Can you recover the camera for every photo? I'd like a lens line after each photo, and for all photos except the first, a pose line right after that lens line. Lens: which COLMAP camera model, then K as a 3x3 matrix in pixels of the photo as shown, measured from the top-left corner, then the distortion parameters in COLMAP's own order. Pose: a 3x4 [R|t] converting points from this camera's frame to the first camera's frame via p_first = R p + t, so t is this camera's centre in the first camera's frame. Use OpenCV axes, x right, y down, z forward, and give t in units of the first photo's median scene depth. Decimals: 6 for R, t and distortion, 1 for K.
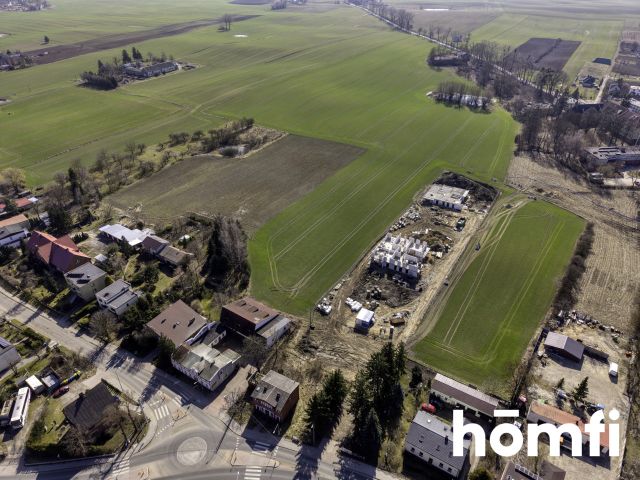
lens RADIAL K [[425.7, 0, 321.8], [0, 425.7, 238.6], [0, 0, 1]] dist [0.013510, -0.011650]
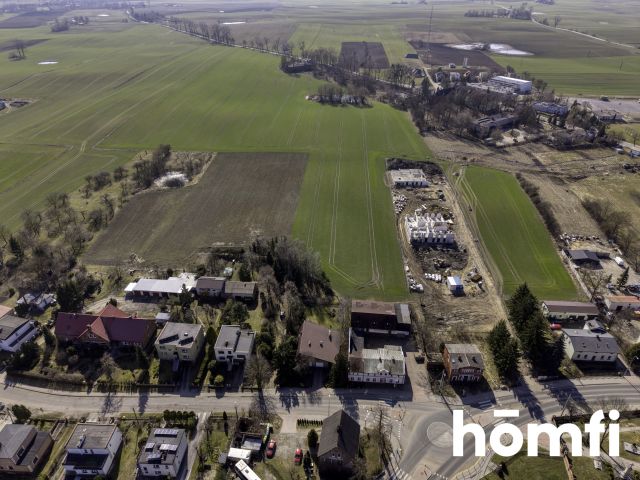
lens RADIAL K [[425.7, 0, 319.7], [0, 425.7, 240.5], [0, 0, 1]] dist [0.013510, -0.011650]
pose [[0.880971, -0.254167, 0.399110, -0.482279], [0.263369, 0.964142, 0.032654, -0.042049], [-0.393098, 0.076345, 0.916322, 0.067084]]
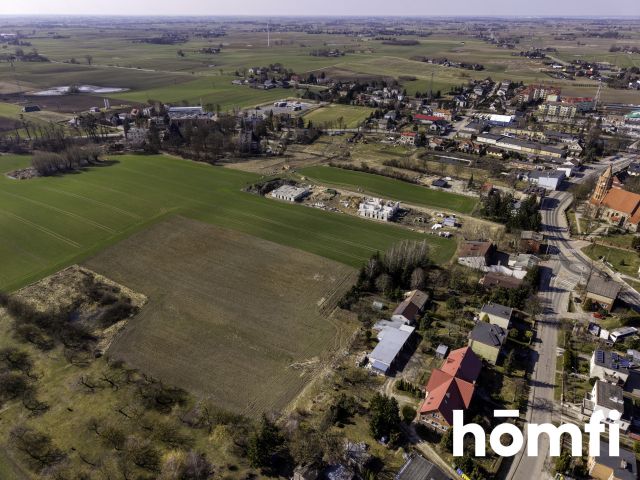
lens RADIAL K [[425.7, 0, 322.7], [0, 425.7, 239.5], [0, 0, 1]] dist [0.013510, -0.011650]
pose [[-0.019750, -0.469256, 0.882841, -1.028687], [0.552041, 0.731091, 0.400946, -0.521087], [-0.833583, 0.495283, 0.244610, 0.782560]]
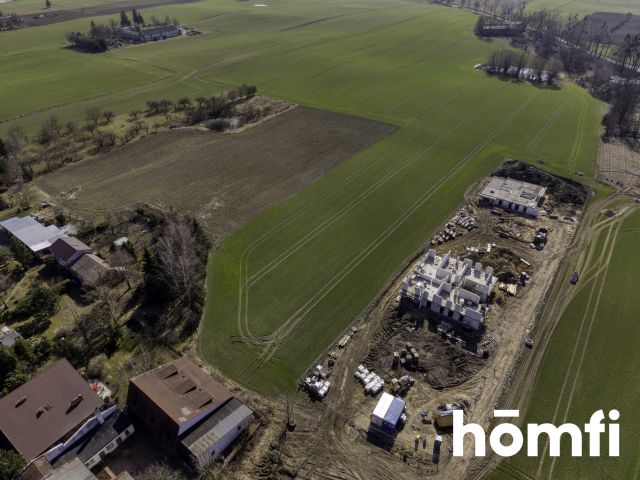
lens RADIAL K [[425.7, 0, 321.9], [0, 425.7, 238.5], [0, 0, 1]] dist [0.013510, -0.011650]
pose [[0.997660, 0.045435, -0.051095, 0.025429], [-0.044377, 0.998780, 0.021658, -0.034293], [0.052017, -0.019340, 0.998459, 0.338914]]
